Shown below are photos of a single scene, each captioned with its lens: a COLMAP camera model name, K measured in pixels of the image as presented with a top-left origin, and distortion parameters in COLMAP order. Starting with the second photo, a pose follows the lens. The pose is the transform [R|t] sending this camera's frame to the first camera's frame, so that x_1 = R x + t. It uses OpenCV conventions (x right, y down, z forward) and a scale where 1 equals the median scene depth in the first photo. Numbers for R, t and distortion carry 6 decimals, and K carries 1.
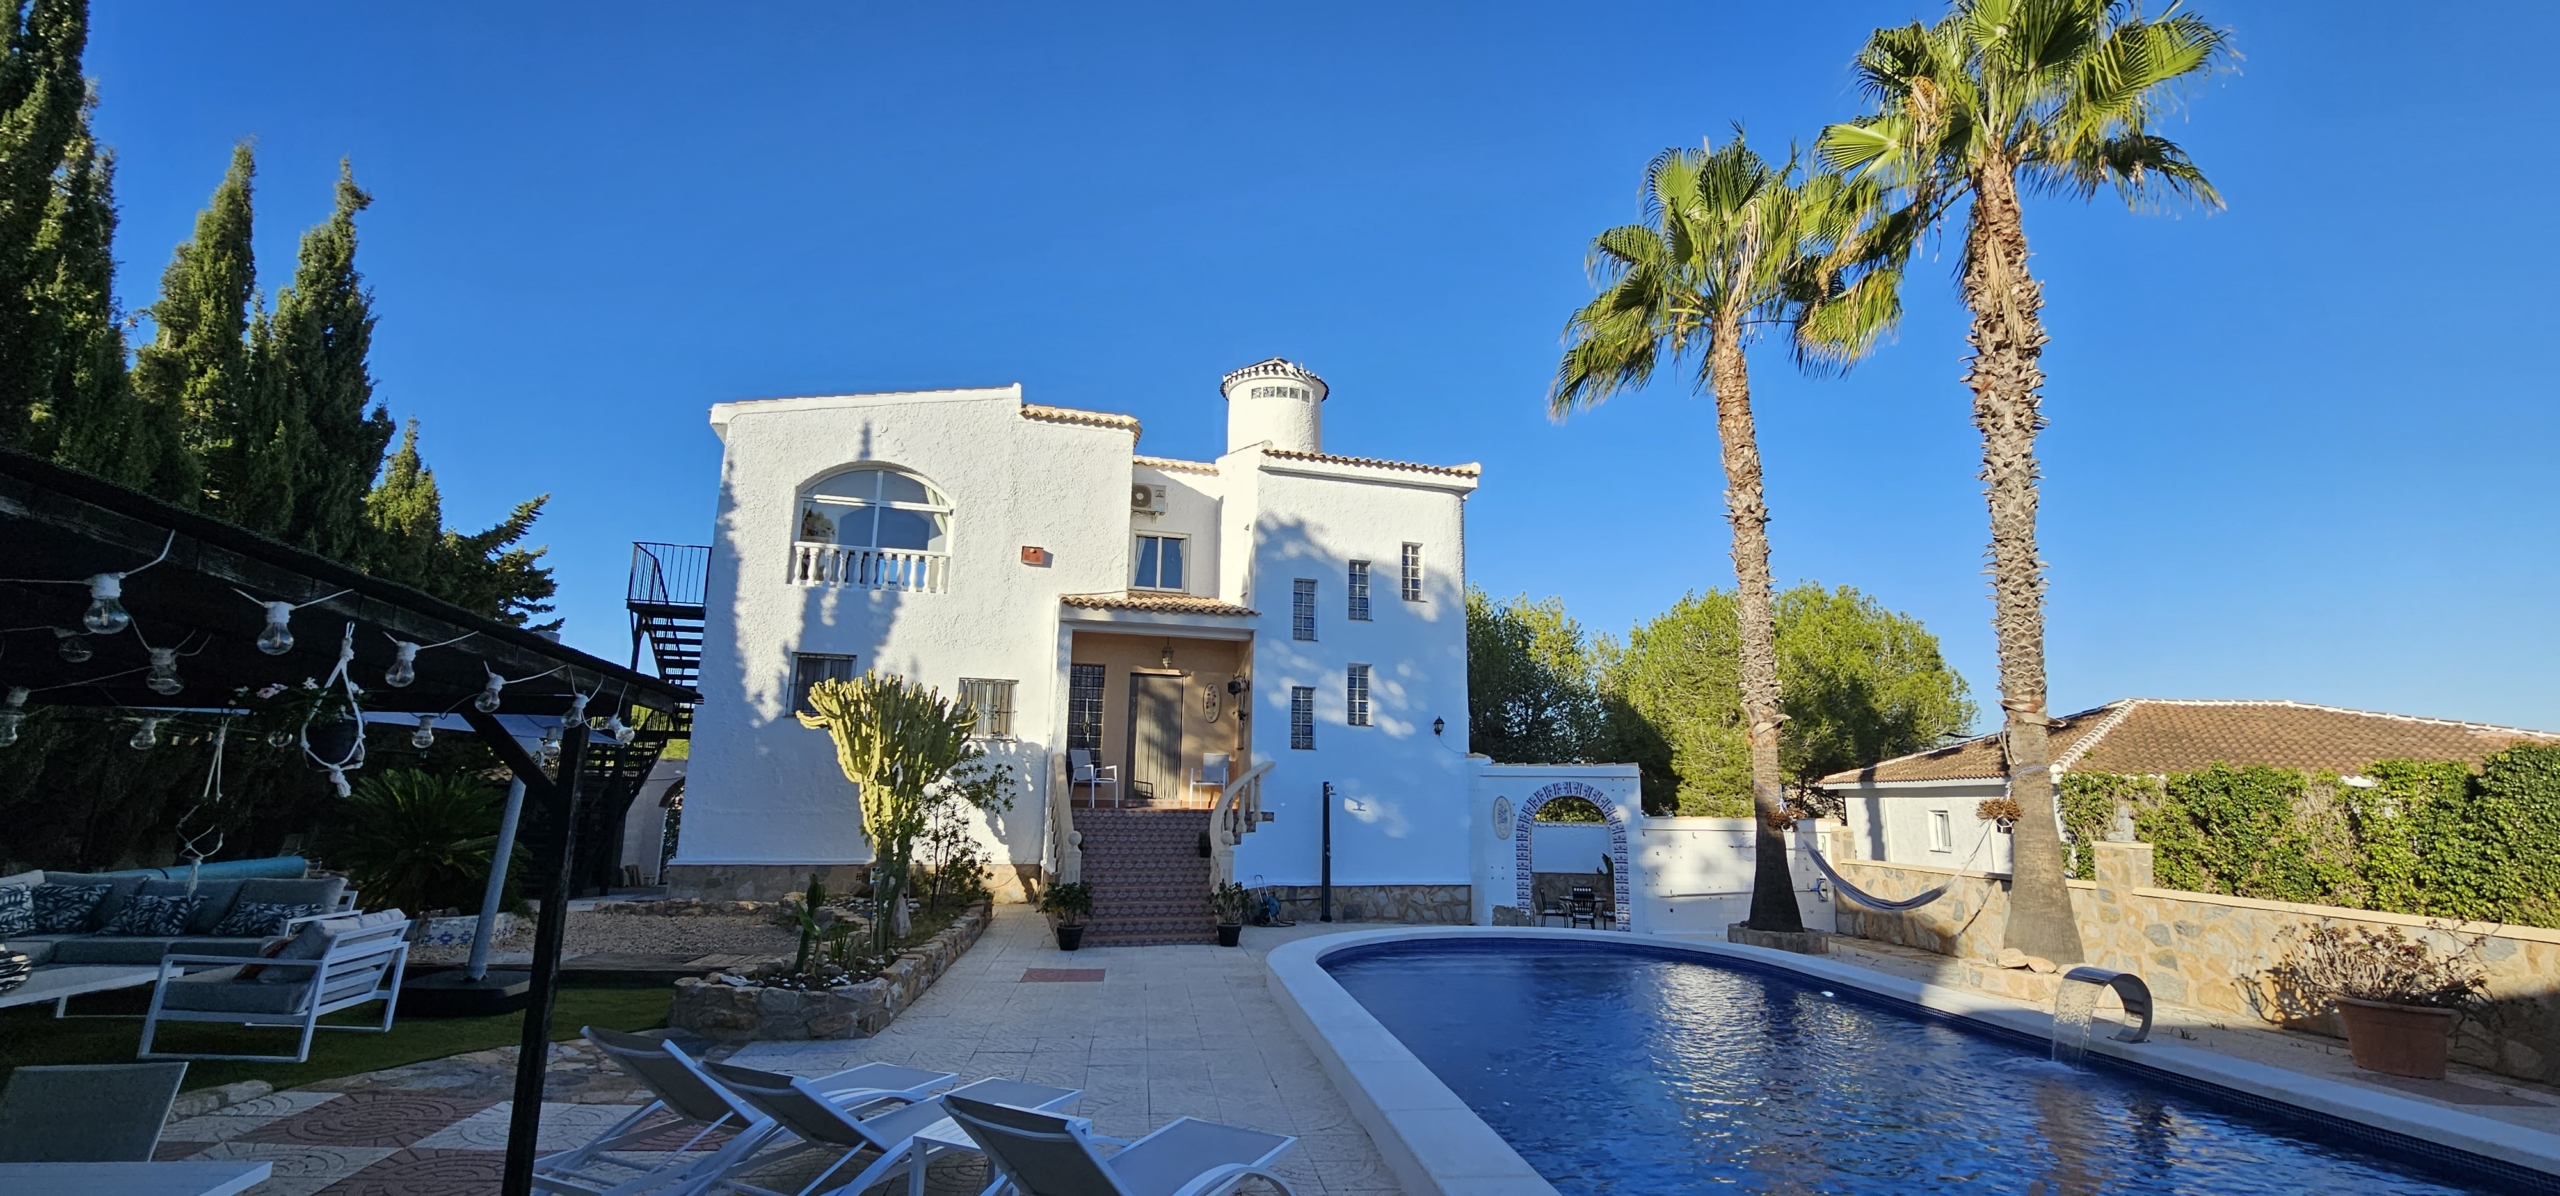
lens RADIAL K [[1001.5, 0, 1281.9], [0, 1001.5, 603.2], [0, 0, 1]] dist [0.001696, 0.000282]
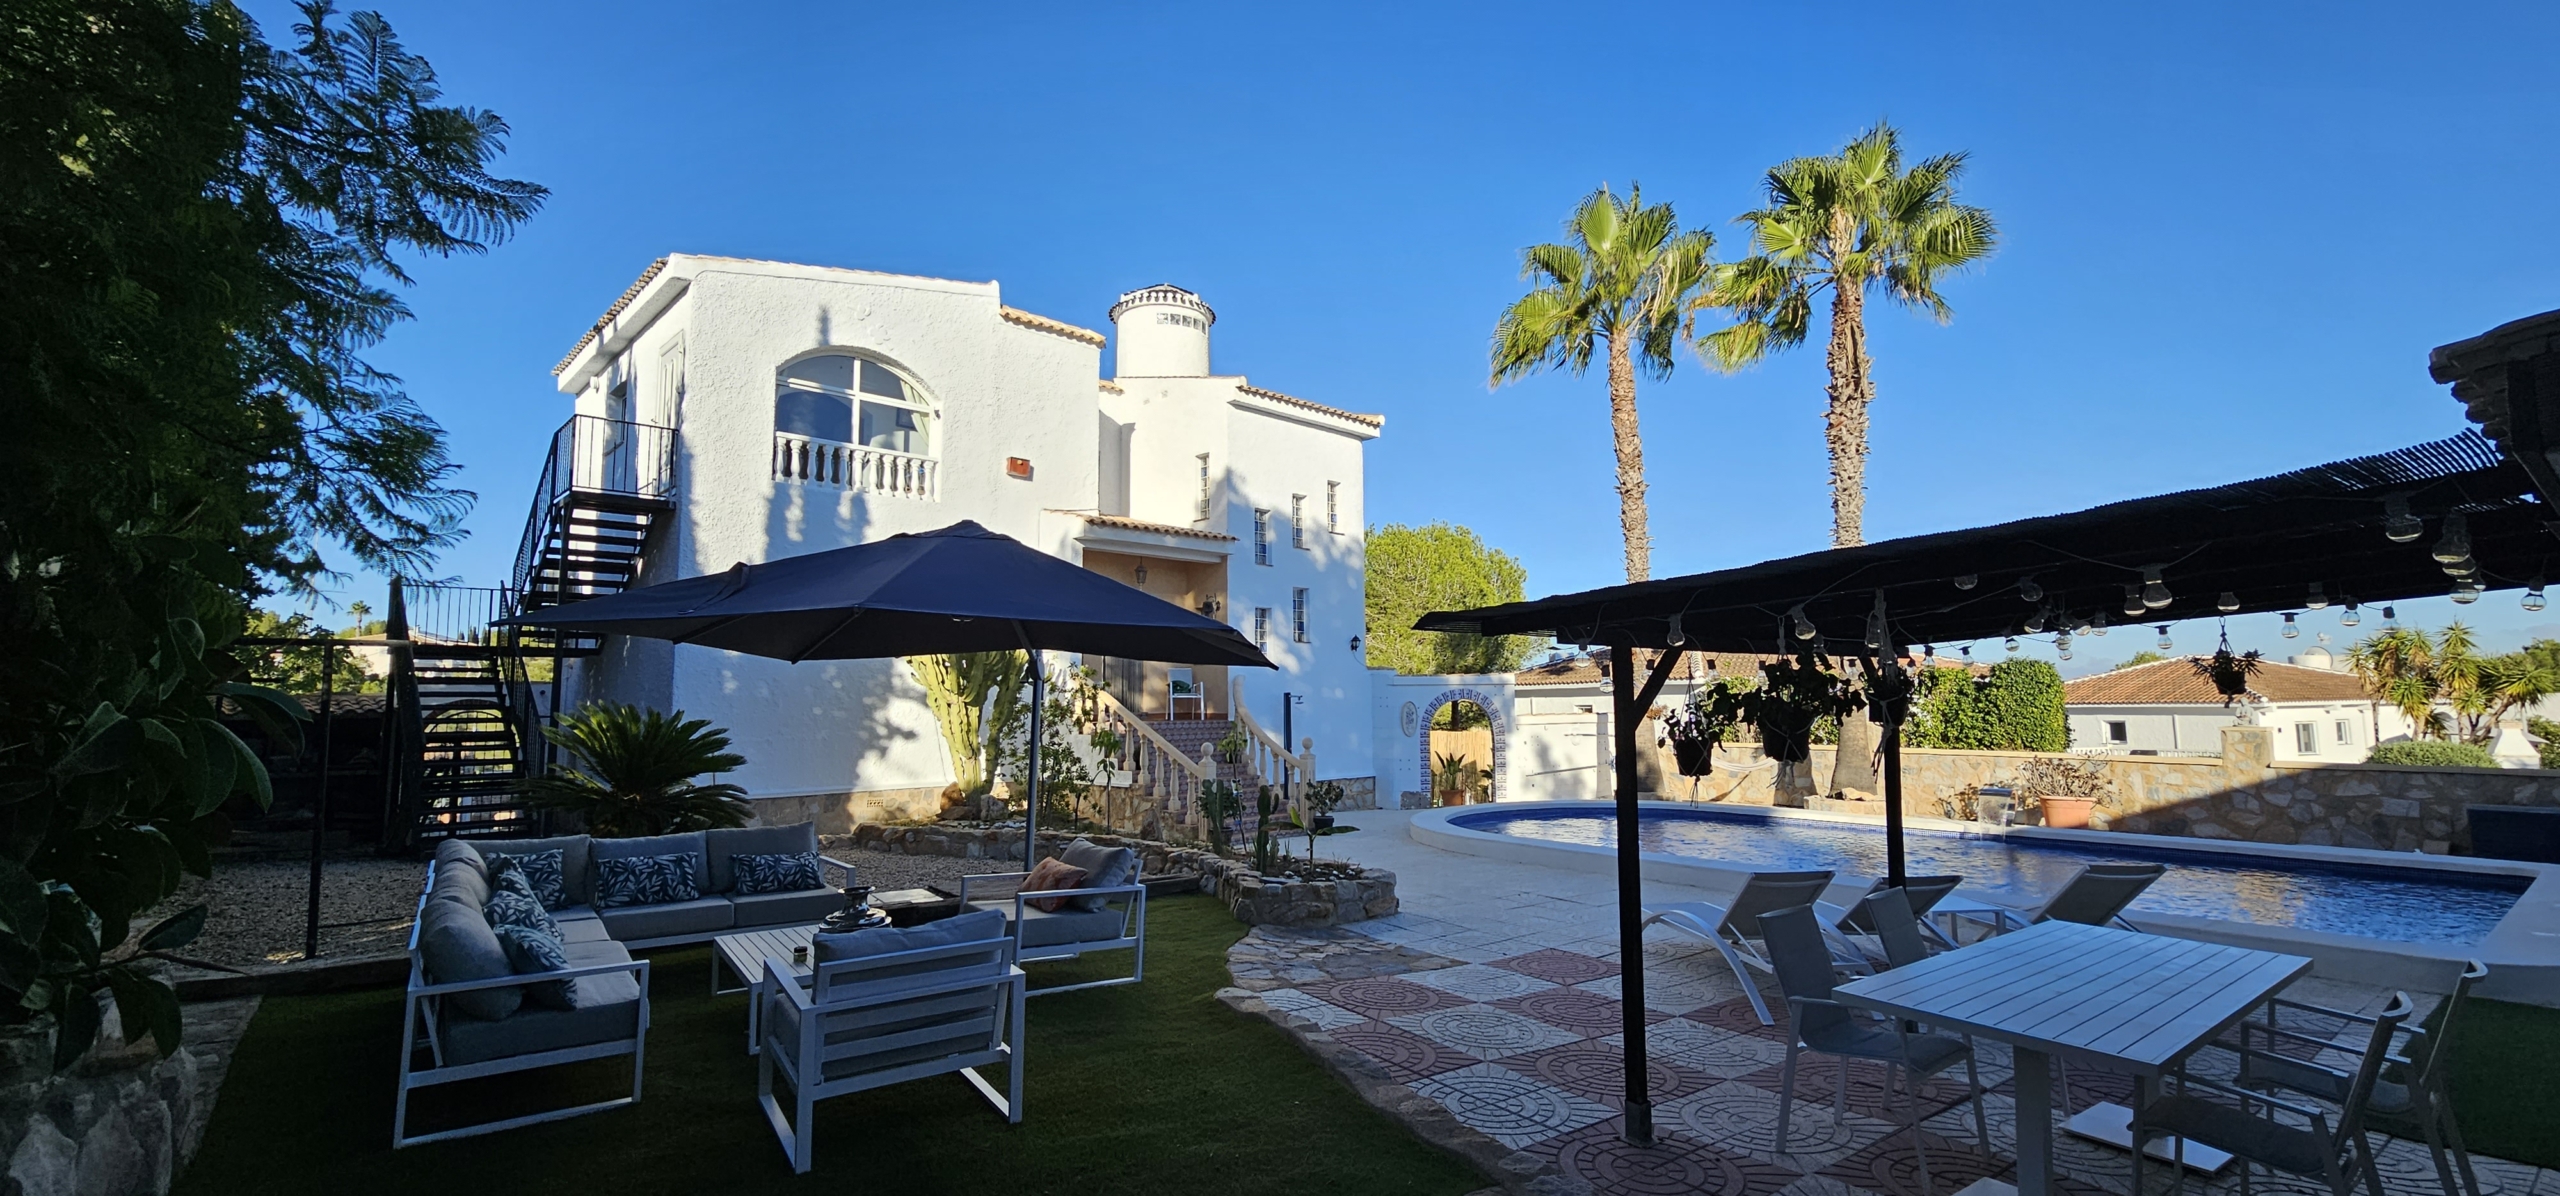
lens RADIAL K [[1001.5, 0, 1270.2], [0, 1001.5, 590.7], [0, 0, 1]] dist [0.001696, 0.000282]
pose [[0.890341, 0.027193, 0.454482, -0.466357], [-0.063379, 0.995898, 0.064574, -0.006283], [-0.450861, -0.086298, 0.888412, 0.019668]]
